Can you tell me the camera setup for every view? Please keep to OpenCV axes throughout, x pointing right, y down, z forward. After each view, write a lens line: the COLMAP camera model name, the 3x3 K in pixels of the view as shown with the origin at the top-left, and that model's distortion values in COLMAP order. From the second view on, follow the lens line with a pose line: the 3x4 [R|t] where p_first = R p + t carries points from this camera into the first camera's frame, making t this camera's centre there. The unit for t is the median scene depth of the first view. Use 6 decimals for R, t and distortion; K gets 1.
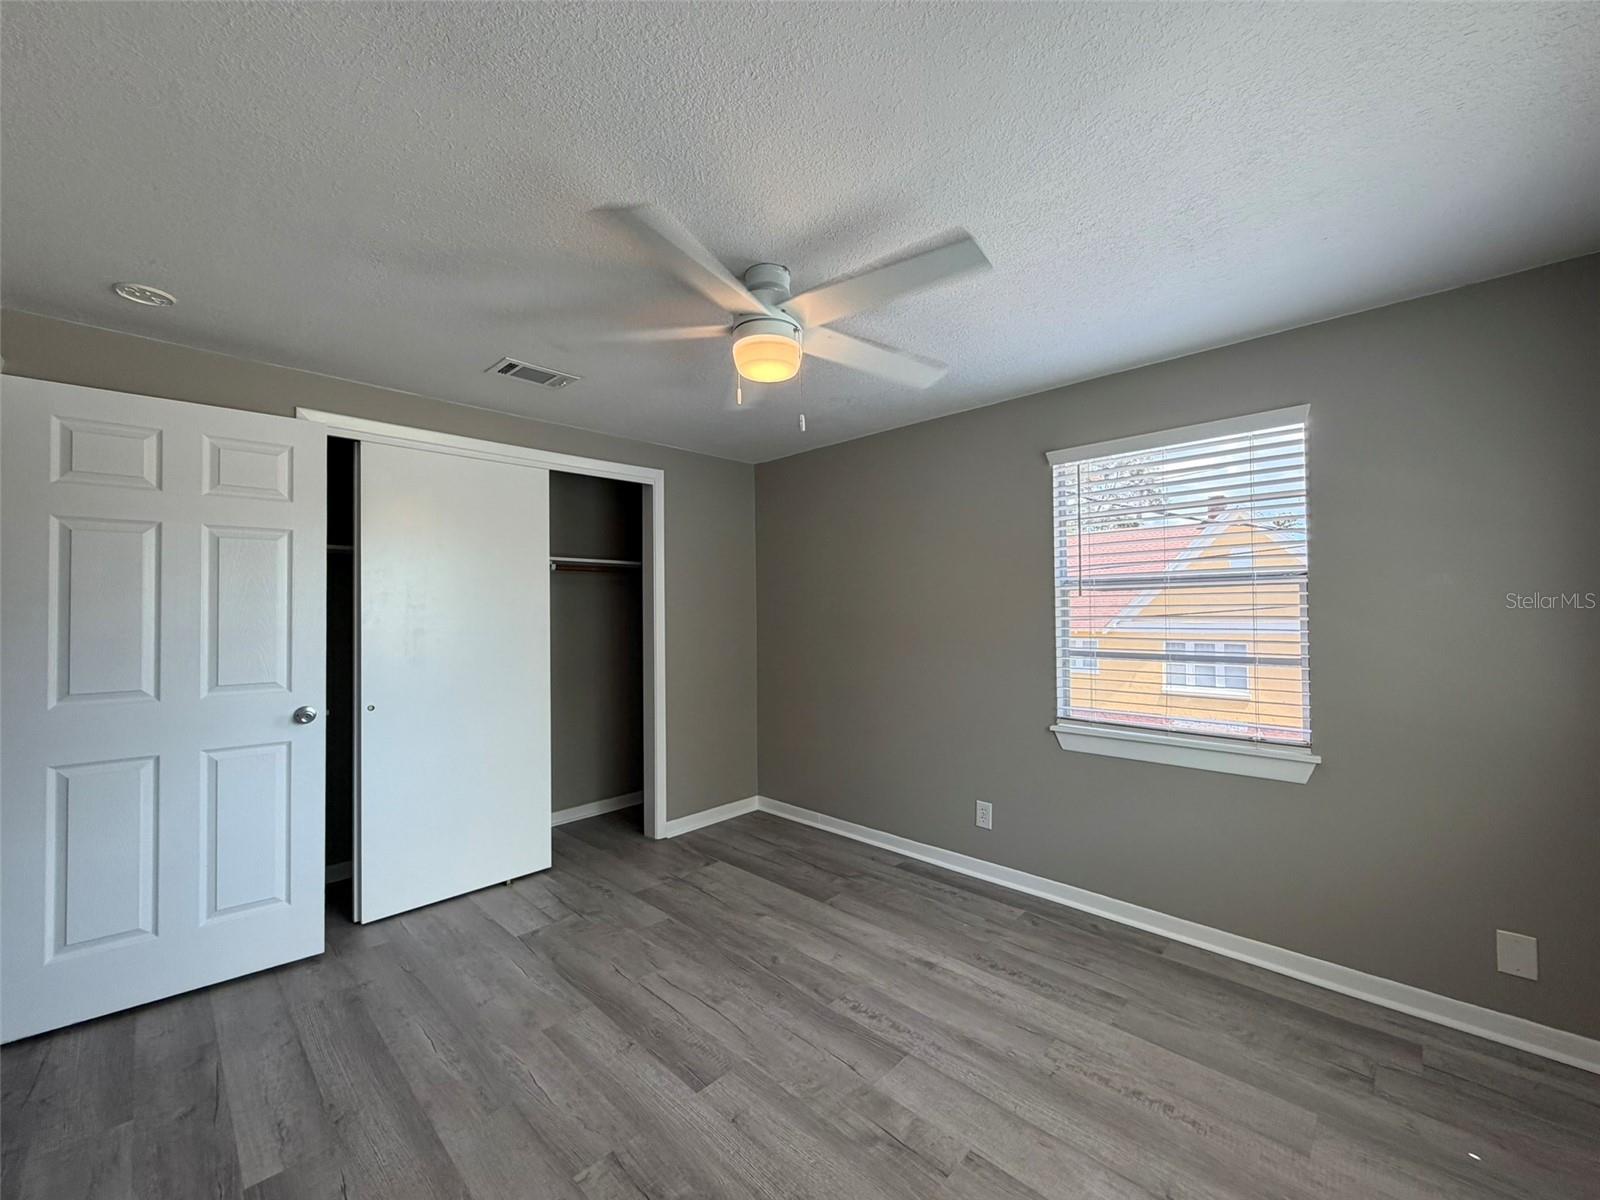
lens RADIAL K [[638.5, 0, 797.1], [0, 638.5, 602.3], [0, 0, 1]] dist [-0.000032, 0.000346]
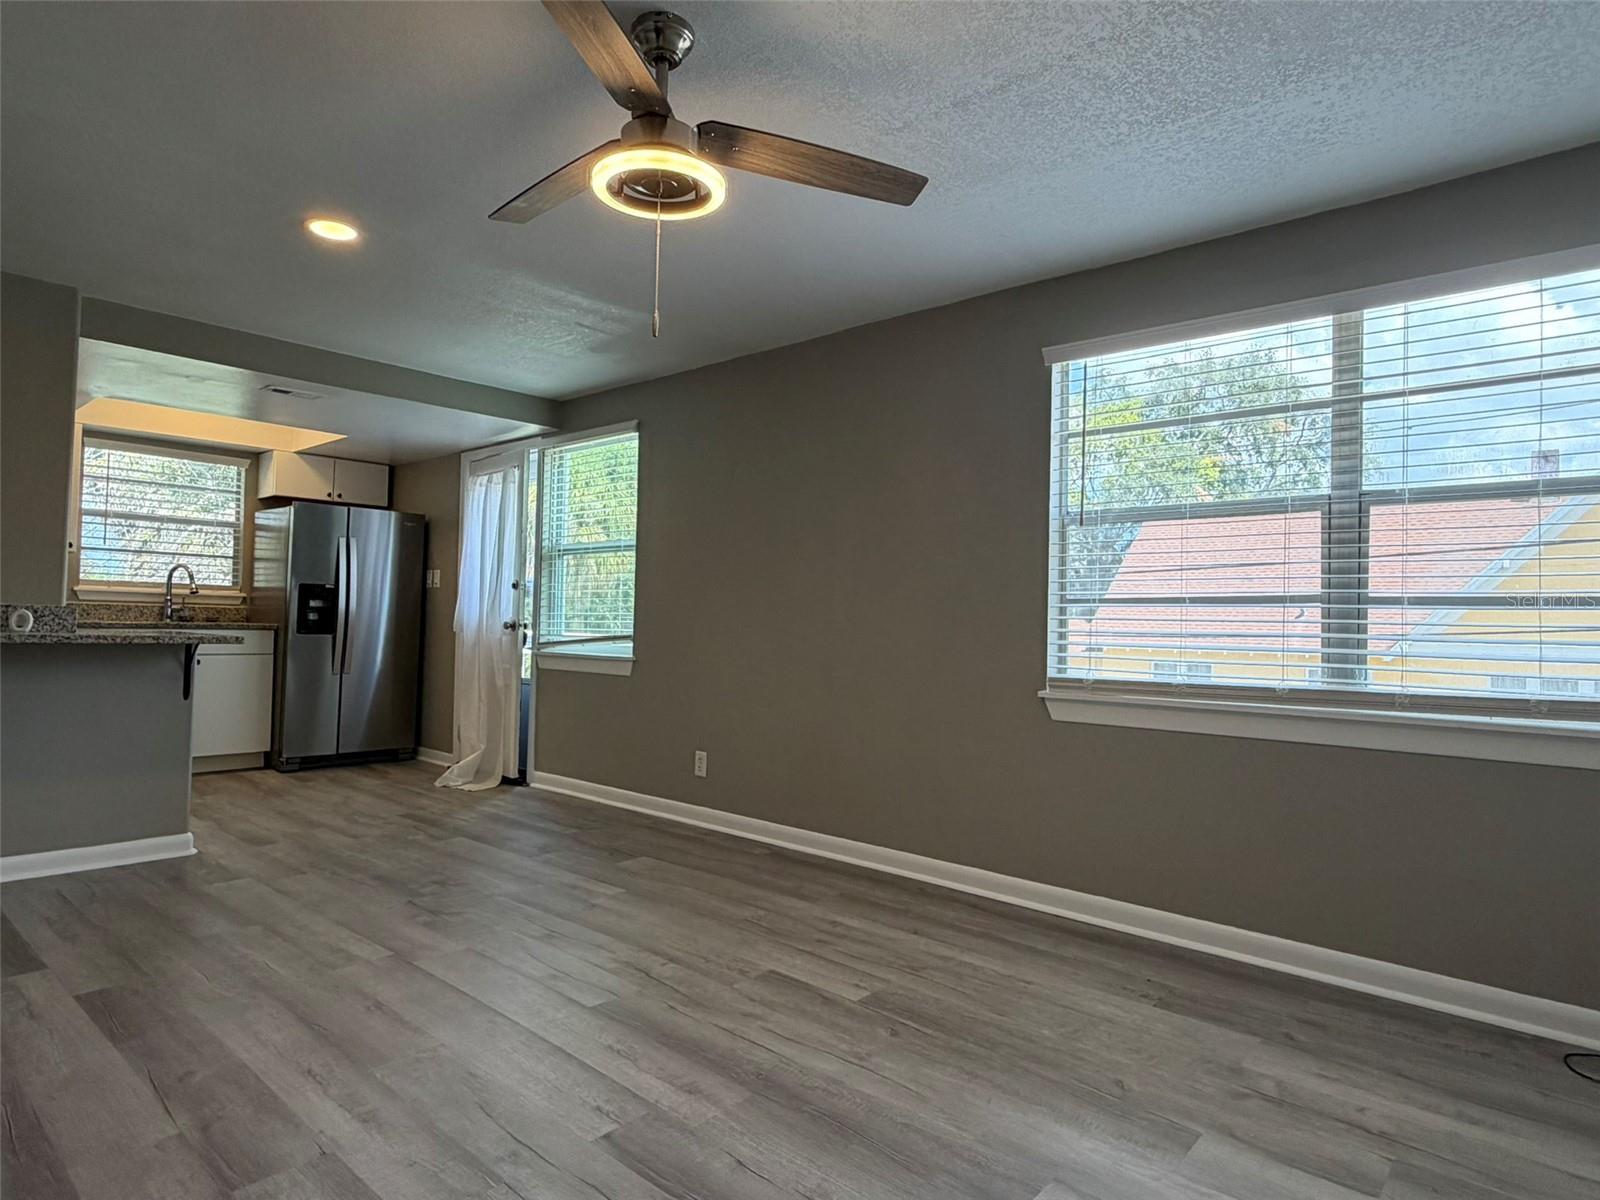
lens RADIAL K [[903.9, 0, 799.8], [0, 903.9, 604.7], [0, 0, 1]] dist [-0.015468, -0.001836]
pose [[-0.997920, -0.022605, -0.060378, -0.407632], [-0.019949, 0.998822, -0.044240, 0.092993], [0.061307, -0.042943, -0.997195, 1.045038]]
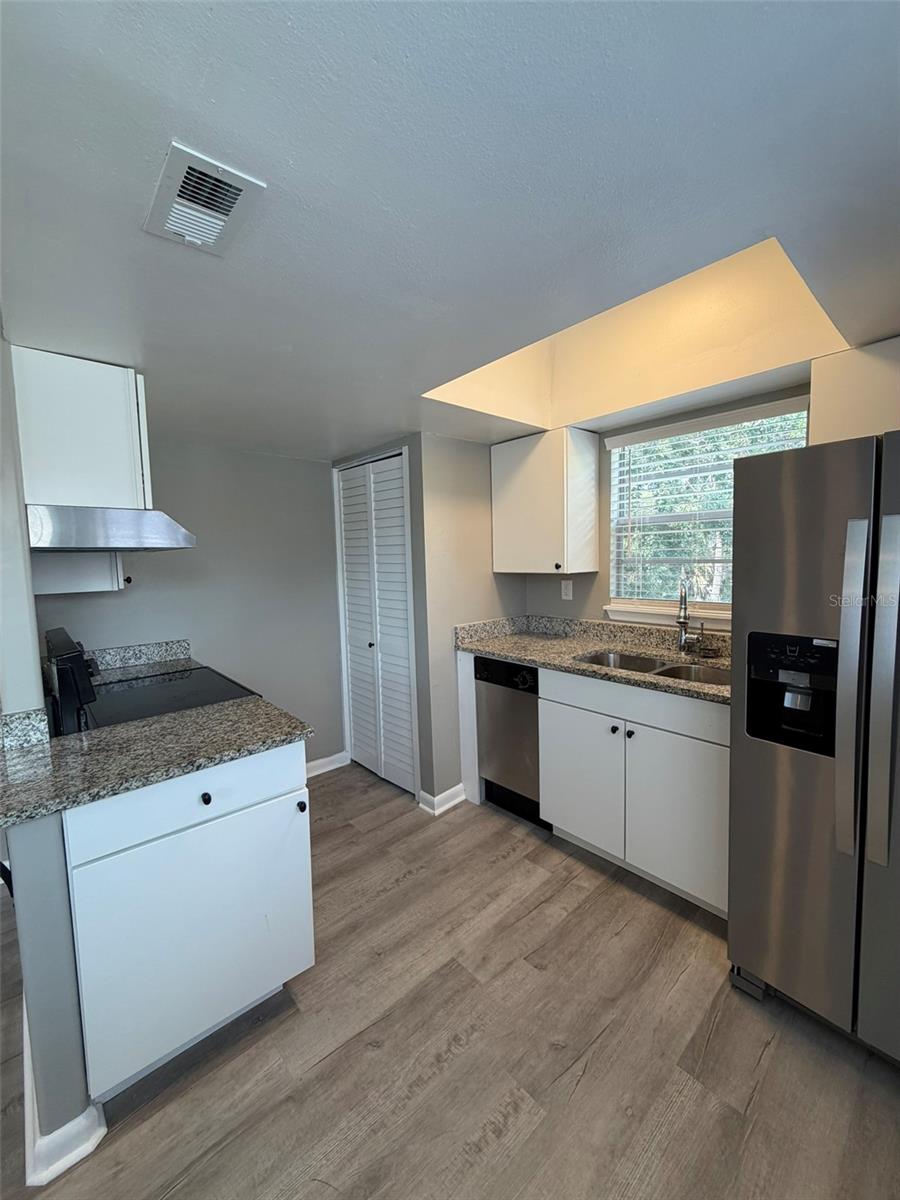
lens RADIAL K [[478.9, 0, 450.2], [0, 478.9, 596.8], [0, 0, 1]] dist [-0.000032, 0.000346]
pose [[0.061591, -0.085293, 0.994450, -0.235347], [0.005541, 0.996356, 0.085113, 0.021572], [-0.998086, 0.000268, 0.061839, 0.396307]]
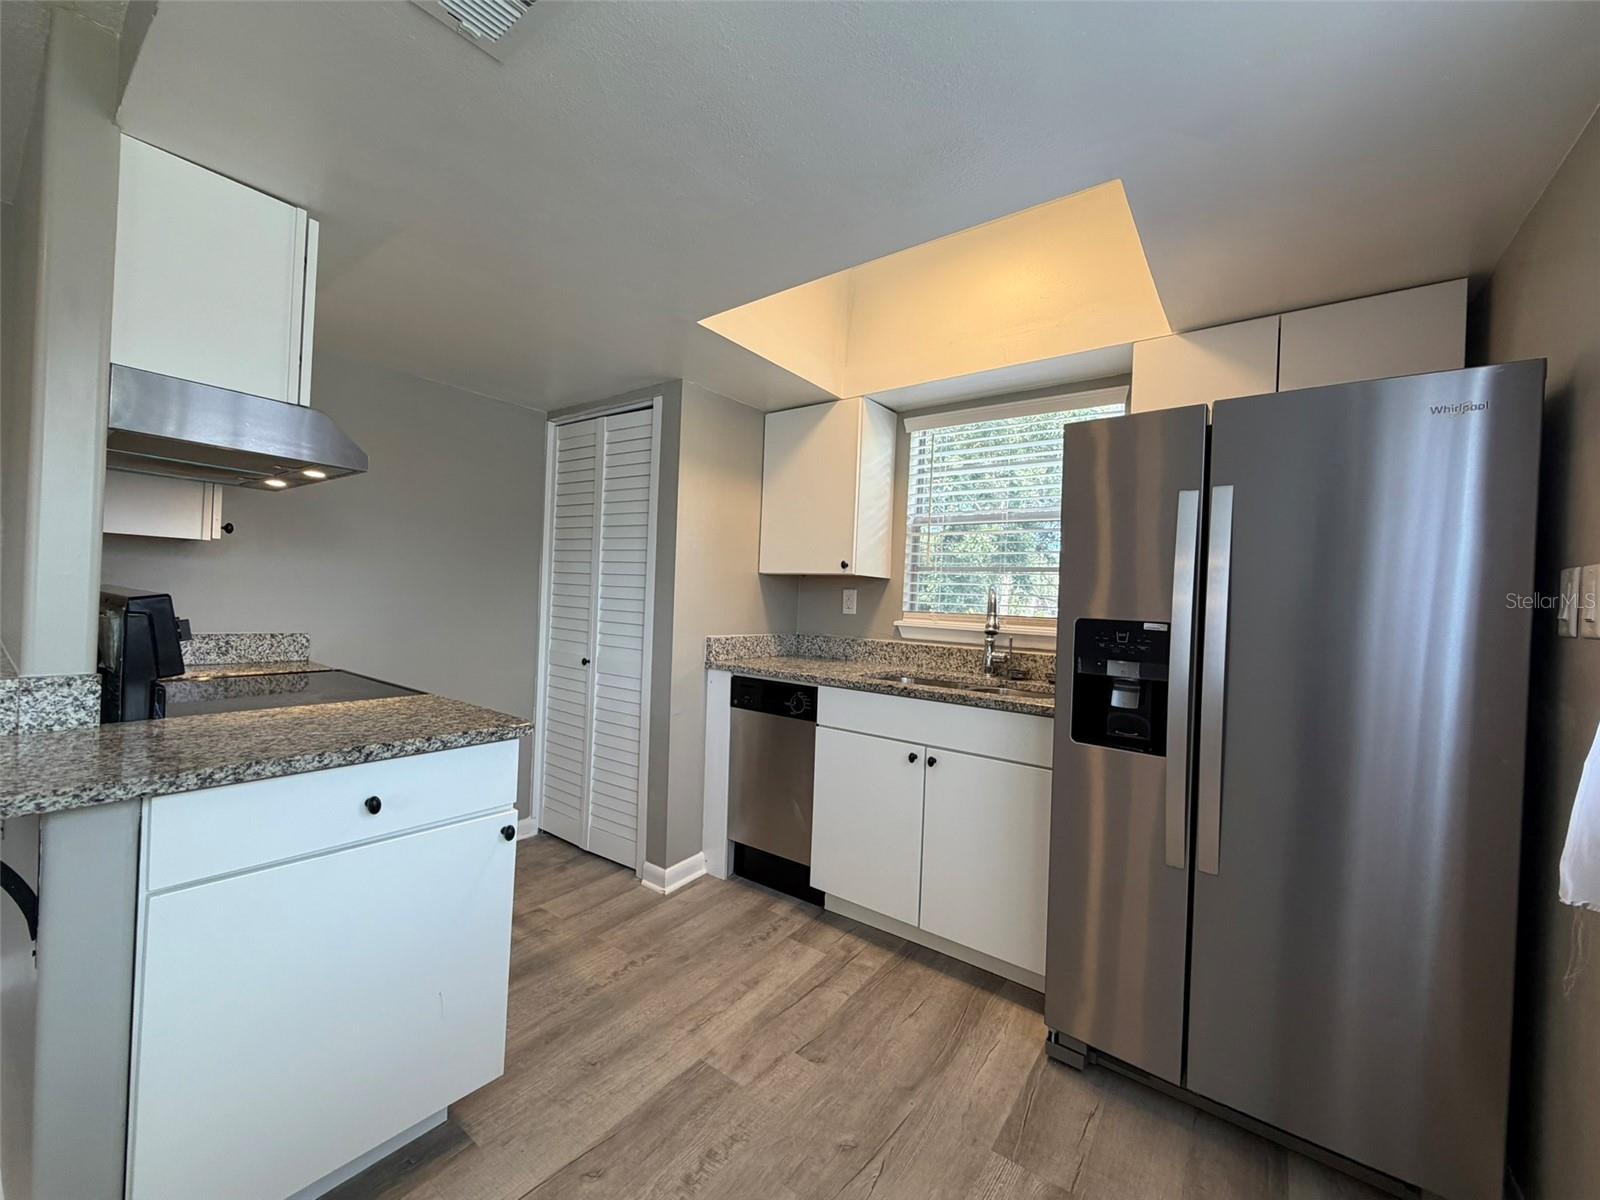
lens RADIAL K [[638.5, 0, 797.1], [0, 638.5, 602.3], [0, 0, 1]] dist [-0.000032, 0.000346]
pose [[-0.138770, -0.006923, 0.990300, -0.245940], [-0.061362, 0.998114, -0.001621, 0.051911], [-0.988422, -0.060992, -0.138933, 0.416196]]
